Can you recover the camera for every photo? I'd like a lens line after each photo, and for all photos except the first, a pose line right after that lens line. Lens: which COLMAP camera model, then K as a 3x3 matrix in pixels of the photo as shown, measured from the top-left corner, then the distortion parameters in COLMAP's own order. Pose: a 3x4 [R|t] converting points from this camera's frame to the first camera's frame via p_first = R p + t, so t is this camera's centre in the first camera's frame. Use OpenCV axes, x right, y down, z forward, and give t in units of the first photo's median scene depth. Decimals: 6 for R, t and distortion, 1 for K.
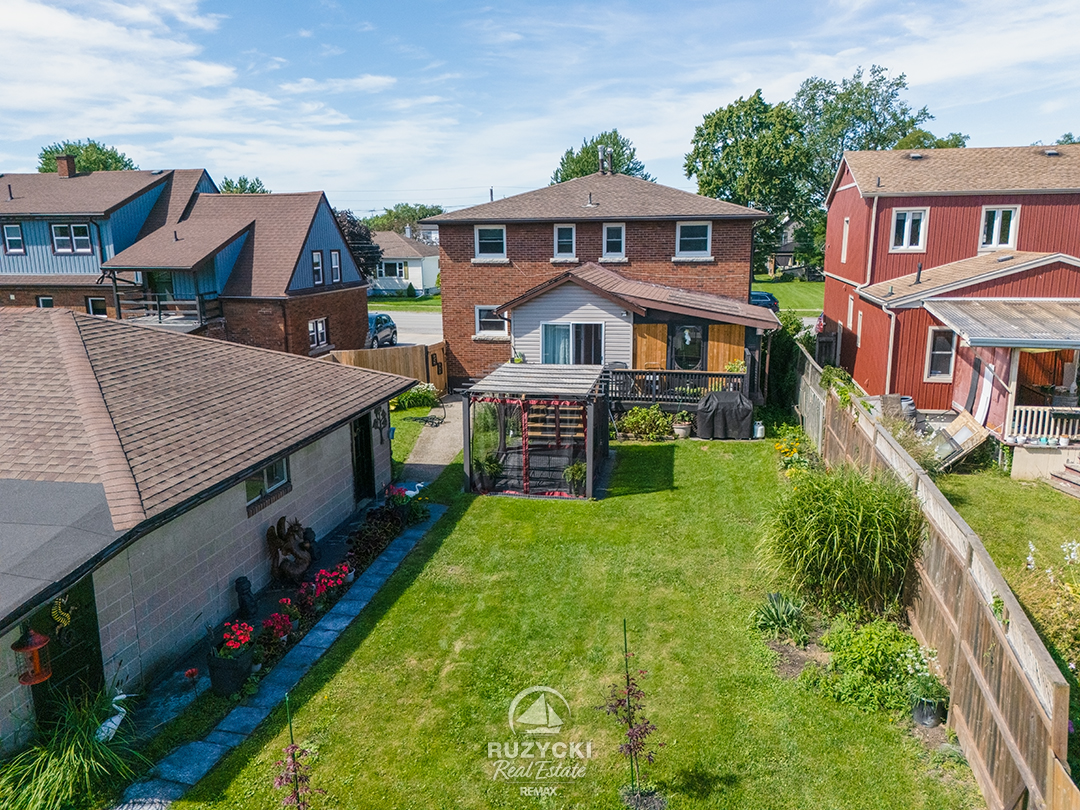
lens RADIAL K [[794.5, 0, 542.2], [0, 794.5, 405.3], [0, 0, 1]] dist [0.040478, -0.035433]
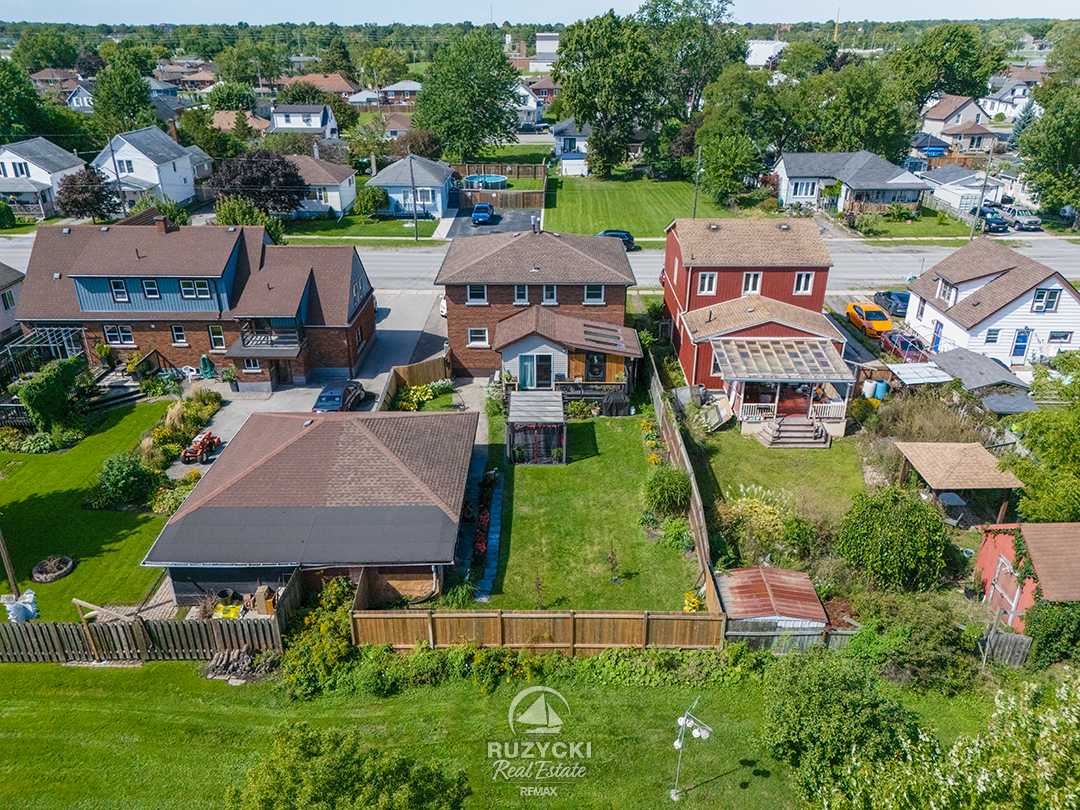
lens RADIAL K [[794.5, 0, 540.3], [0, 794.5, 405.0], [0, 0, 1]] dist [0.040478, -0.035433]
pose [[0.982252, -0.072898, 0.172820, -0.289964], [0.032264, 0.973317, 0.227184, -0.422181], [-0.184770, -0.217576, 0.958395, -0.842055]]
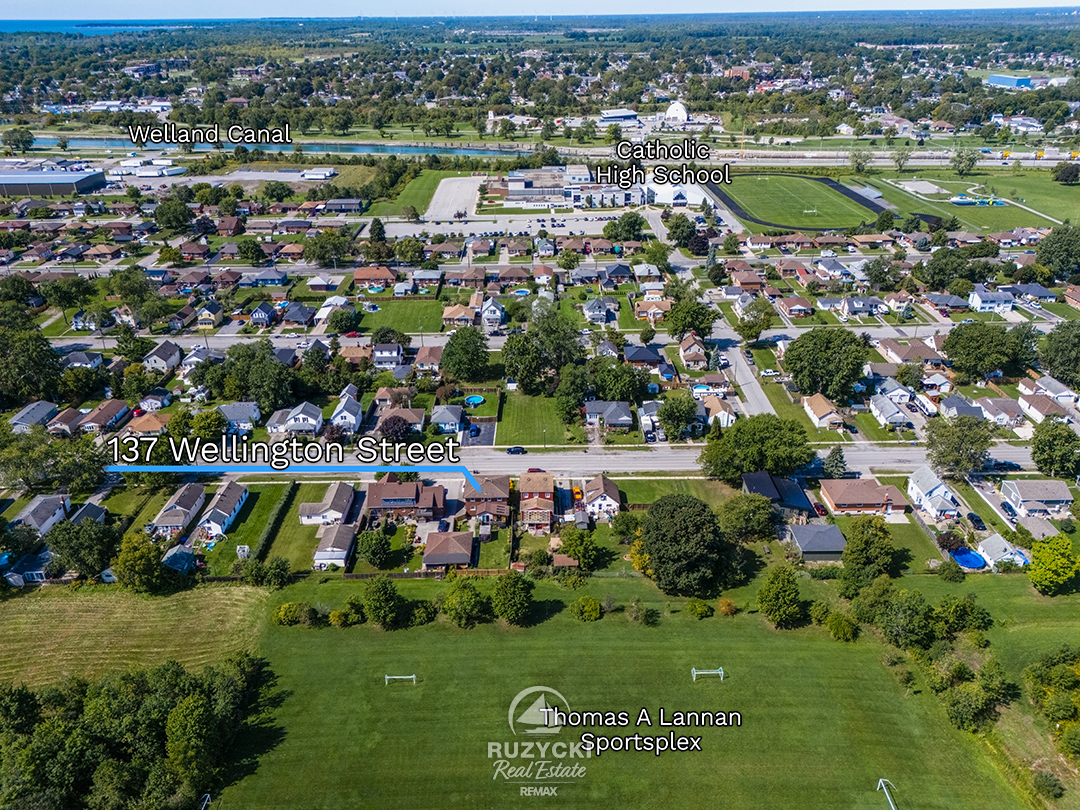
lens RADIAL K [[794.5, 0, 542.5], [0, 794.5, 402.1], [0, 0, 1]] dist [0.040478, -0.035433]
pose [[0.979038, -0.092646, 0.181386, -0.819761], [0.047141, 0.969449, 0.240719, -3.388592], [-0.198146, -0.227122, 0.953495, -7.152577]]
